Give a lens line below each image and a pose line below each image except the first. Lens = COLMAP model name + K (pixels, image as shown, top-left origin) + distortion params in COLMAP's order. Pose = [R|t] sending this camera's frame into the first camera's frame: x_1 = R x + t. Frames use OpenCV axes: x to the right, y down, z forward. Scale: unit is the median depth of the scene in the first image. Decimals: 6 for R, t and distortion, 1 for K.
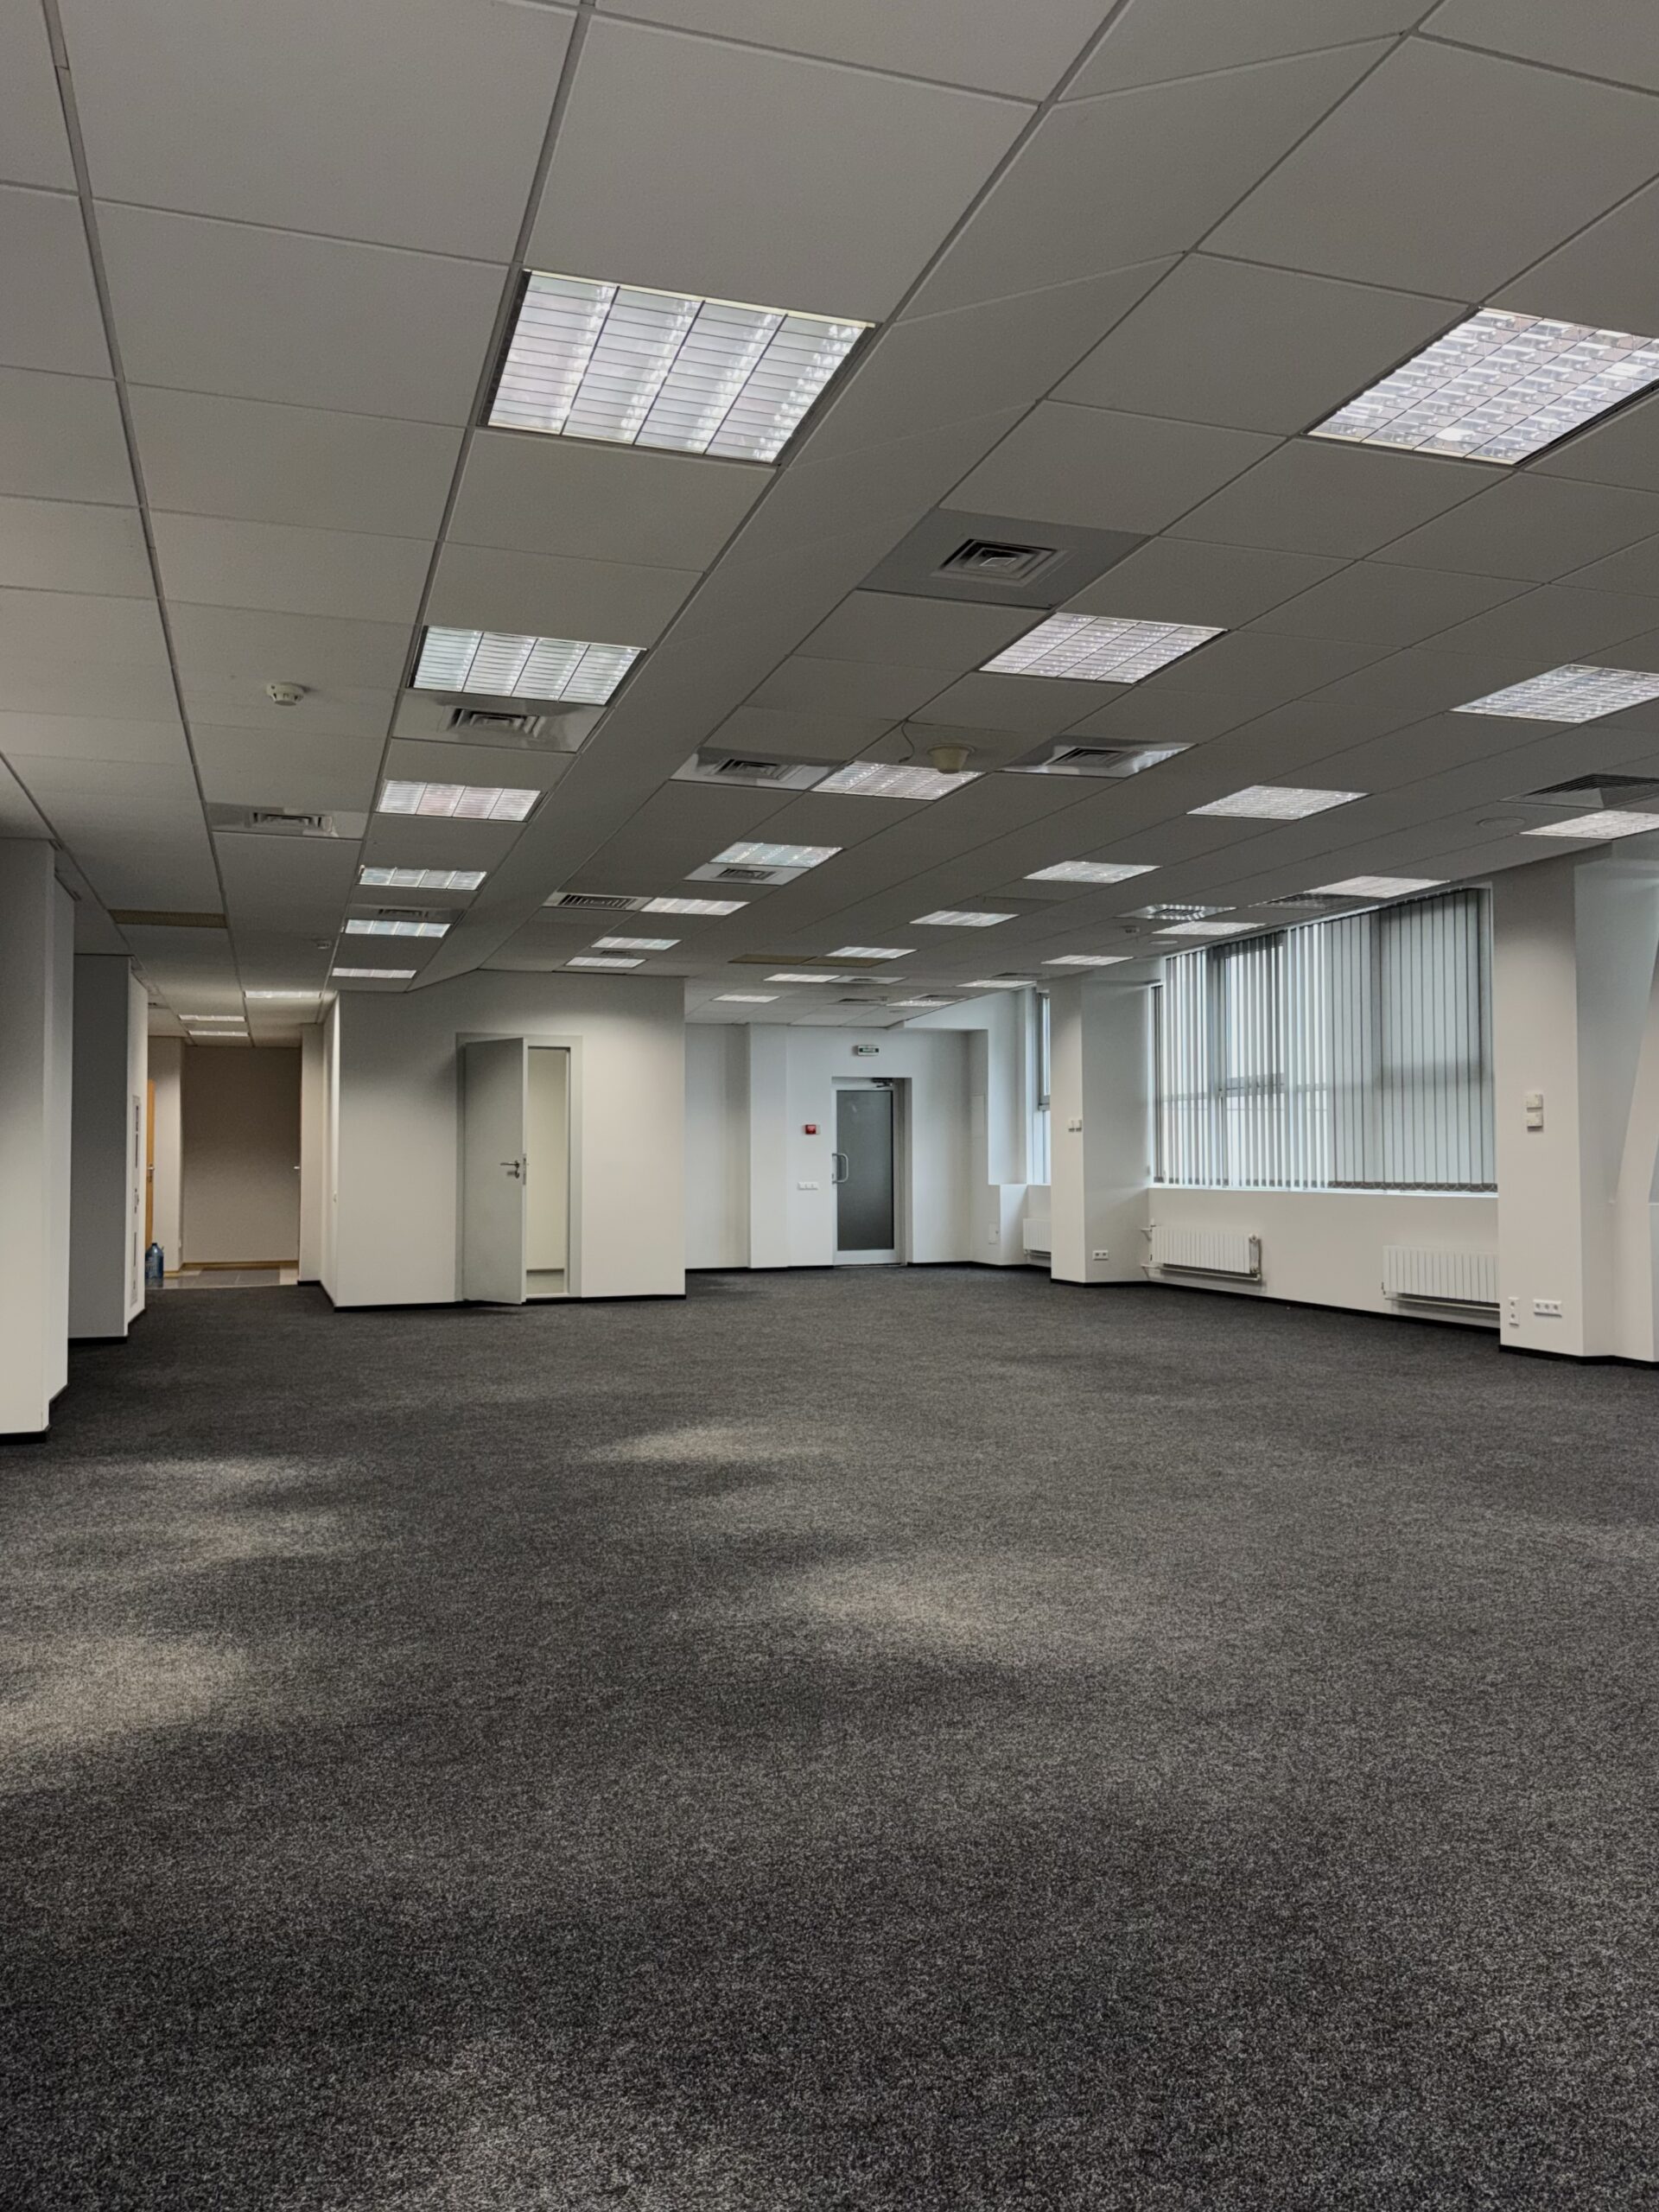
lens RADIAL K [[1662.5, 0, 829.5], [0, 1662.5, 1106.0], [0, 0, 1]] dist [0.063683, 0.000352]
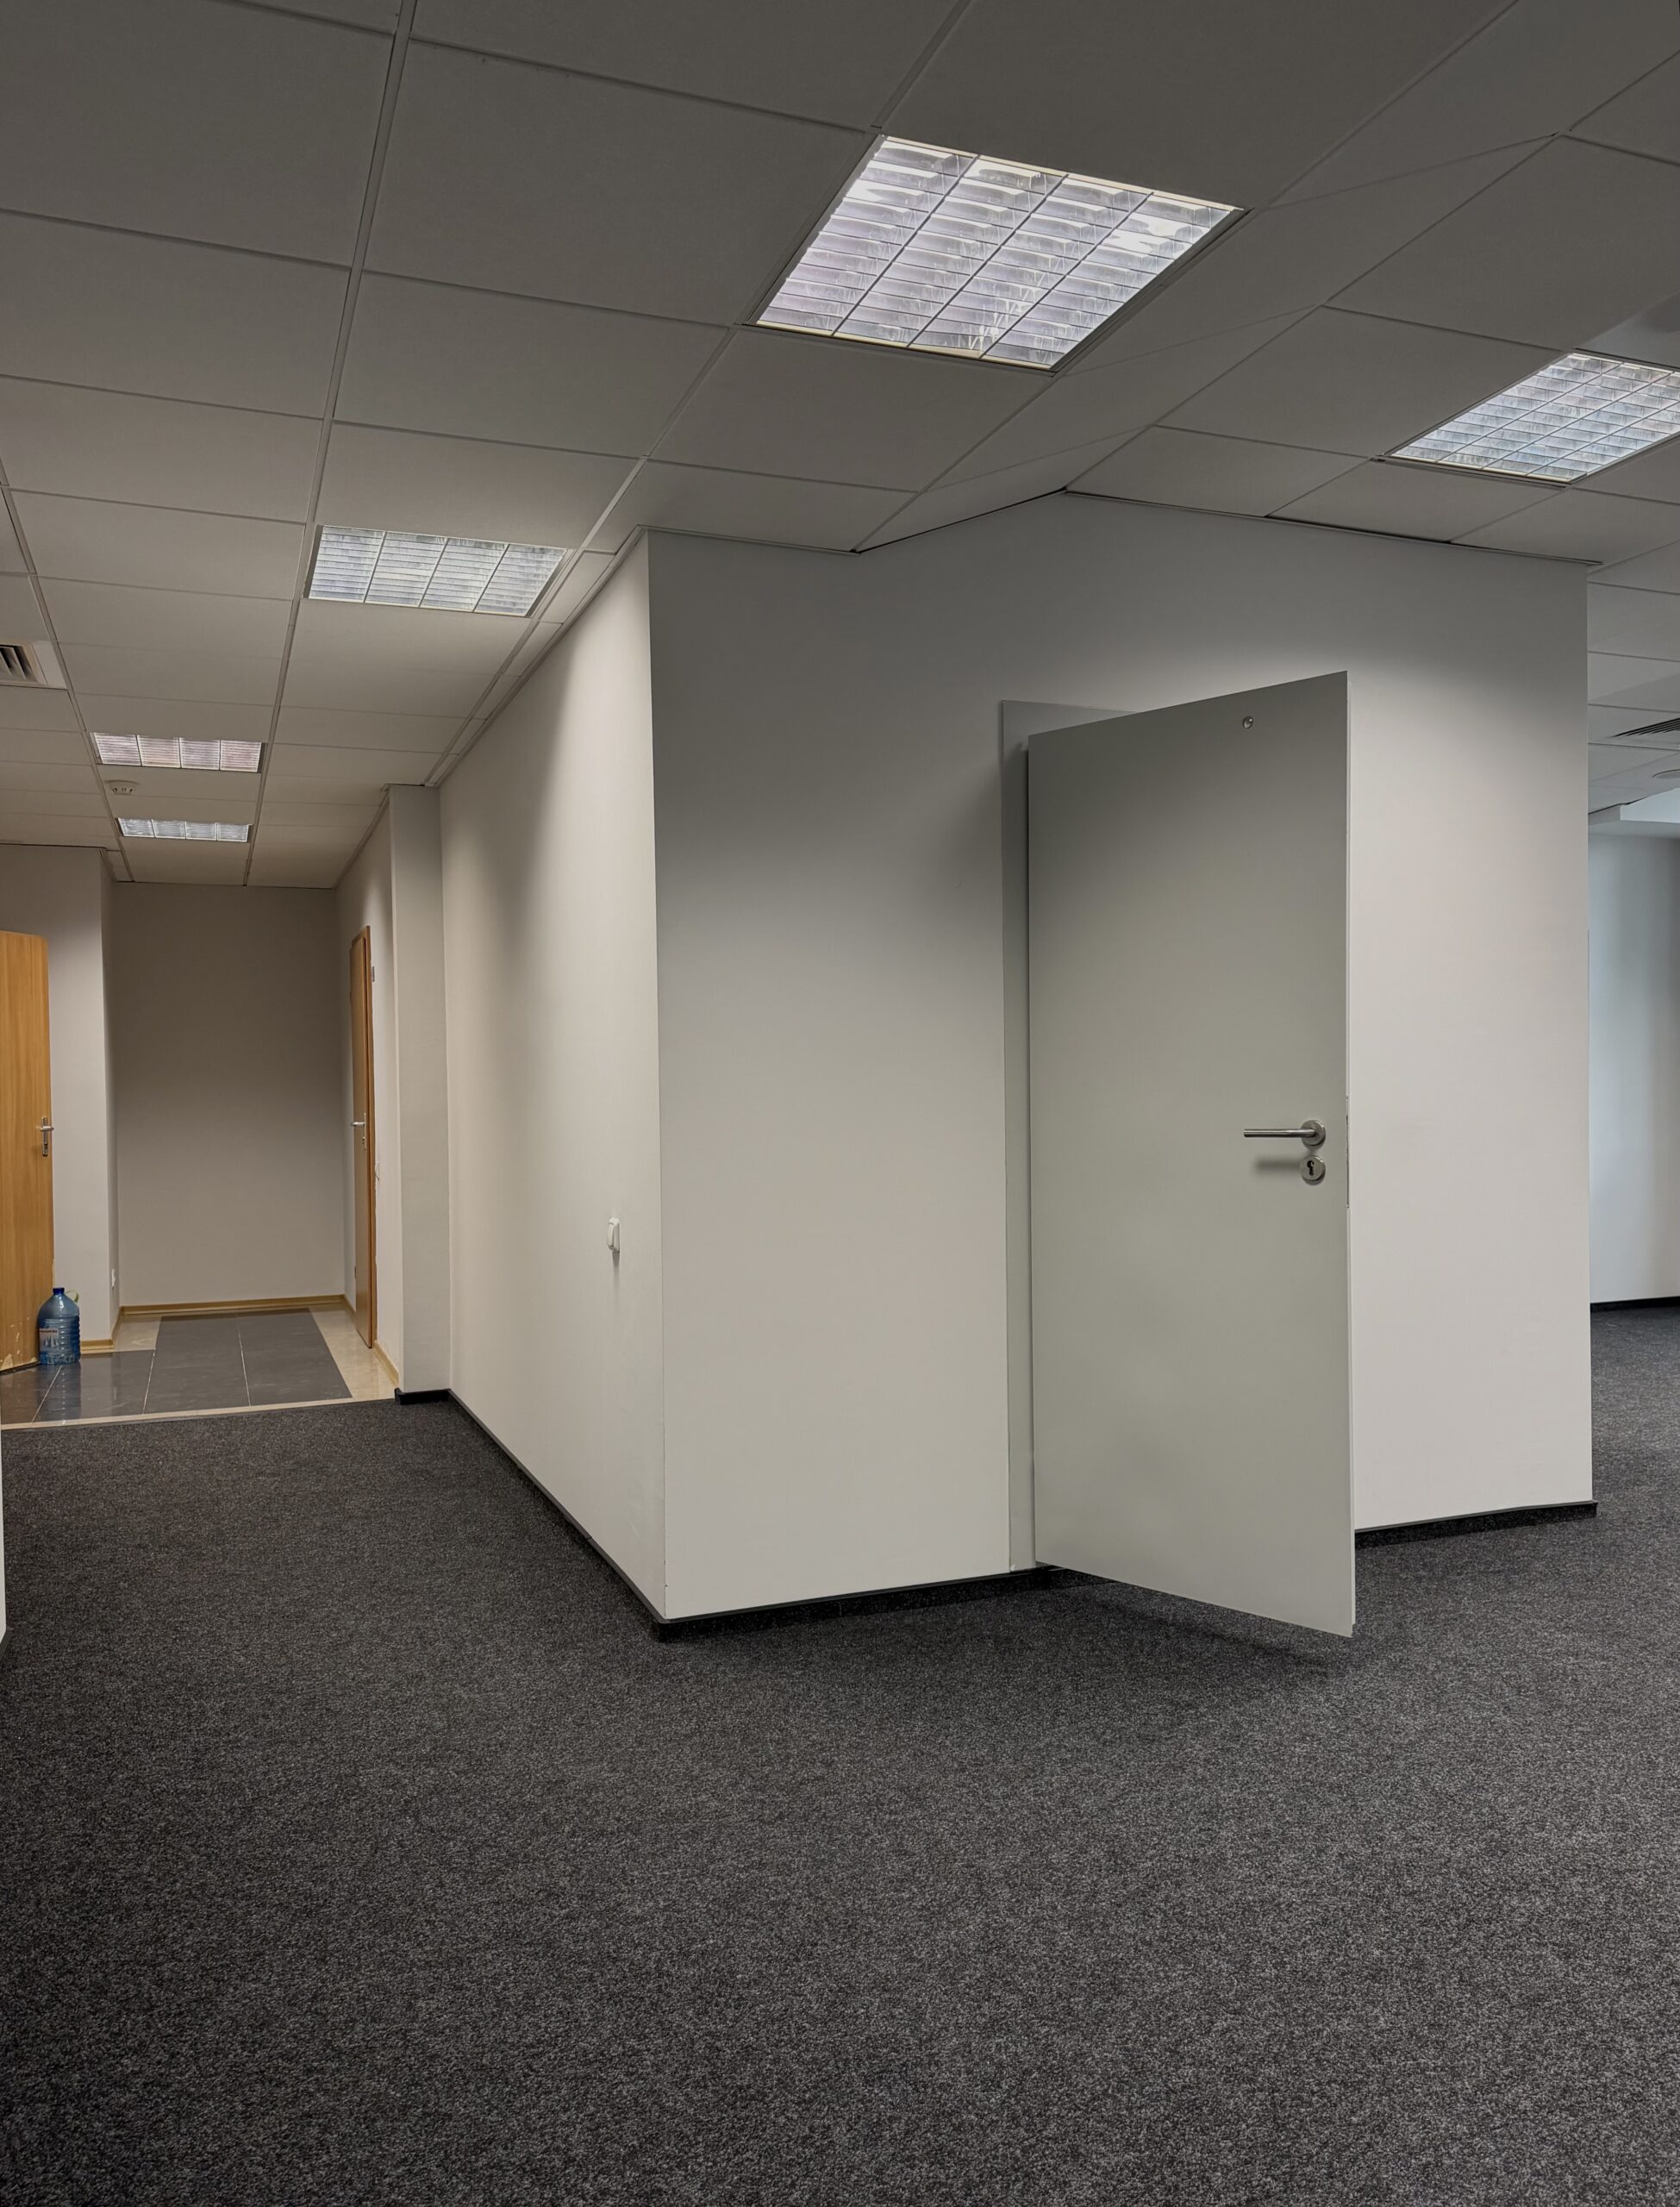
lens RADIAL K [[1687.1, 0, 840.0], [0, 1687.1, 1103.5], [0, 0, 1]] dist [0.005201, 0.001156]
pose [[0.999153, -0.002385, 0.041069, -0.254592], [0.000608, 0.999066, 0.043204, 0.015712], [-0.041134, -0.043143, 0.998222, 0.654350]]
